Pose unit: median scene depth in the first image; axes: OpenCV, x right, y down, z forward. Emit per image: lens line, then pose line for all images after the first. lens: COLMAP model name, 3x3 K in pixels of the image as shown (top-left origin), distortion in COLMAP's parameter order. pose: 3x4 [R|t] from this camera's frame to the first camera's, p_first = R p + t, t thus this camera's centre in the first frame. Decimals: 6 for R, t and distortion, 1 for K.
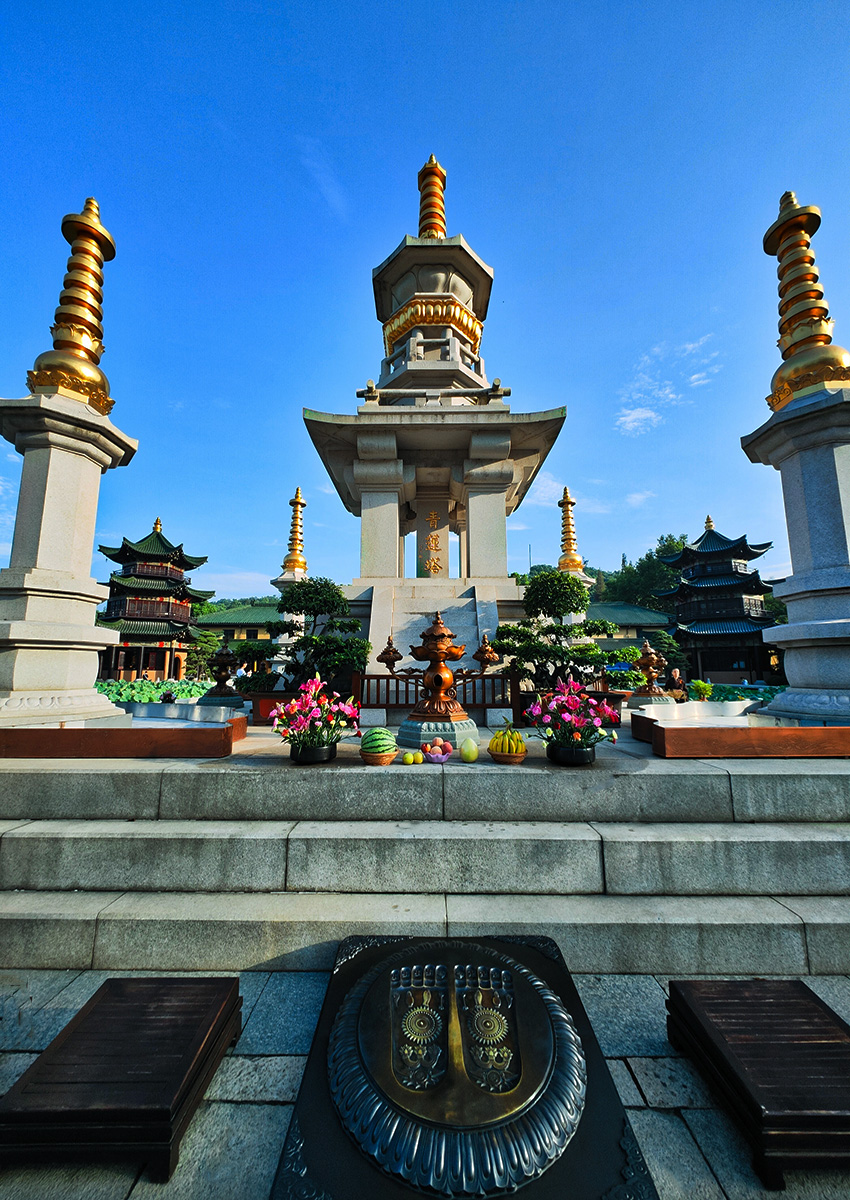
lens RADIAL K [[458.5, 0, 425.0], [0, 458.5, 600.0], [0, 0, 1]] dist [0.000487, 0.000011]
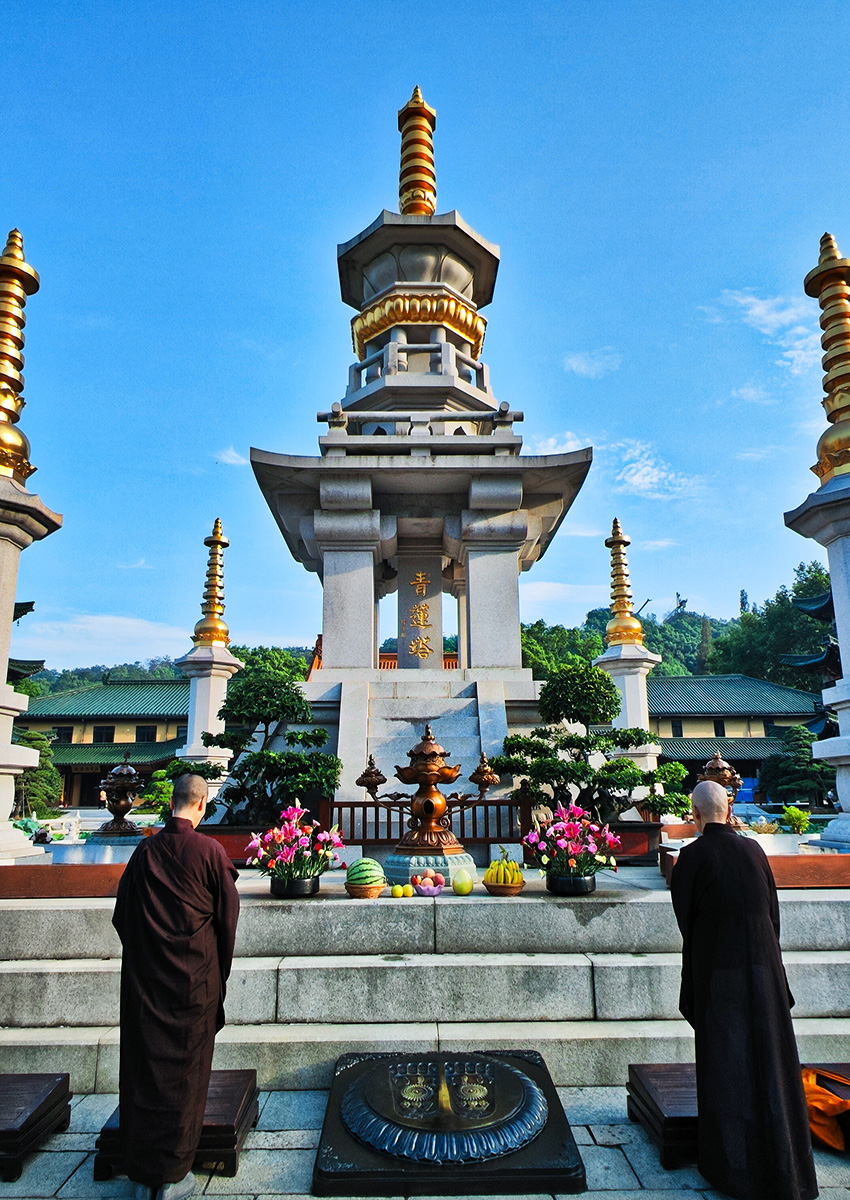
lens RADIAL K [[809.9, 0, 425.0], [0, 809.9, 600.0], [0, 0, 1]] dist [0.005816, 0.003753]
pose [[0.999674, -0.002456, 0.025415, -0.011354], [0.004595, 0.996419, -0.084427, -0.058500], [-0.025116, 0.084516, 0.996105, -0.382663]]
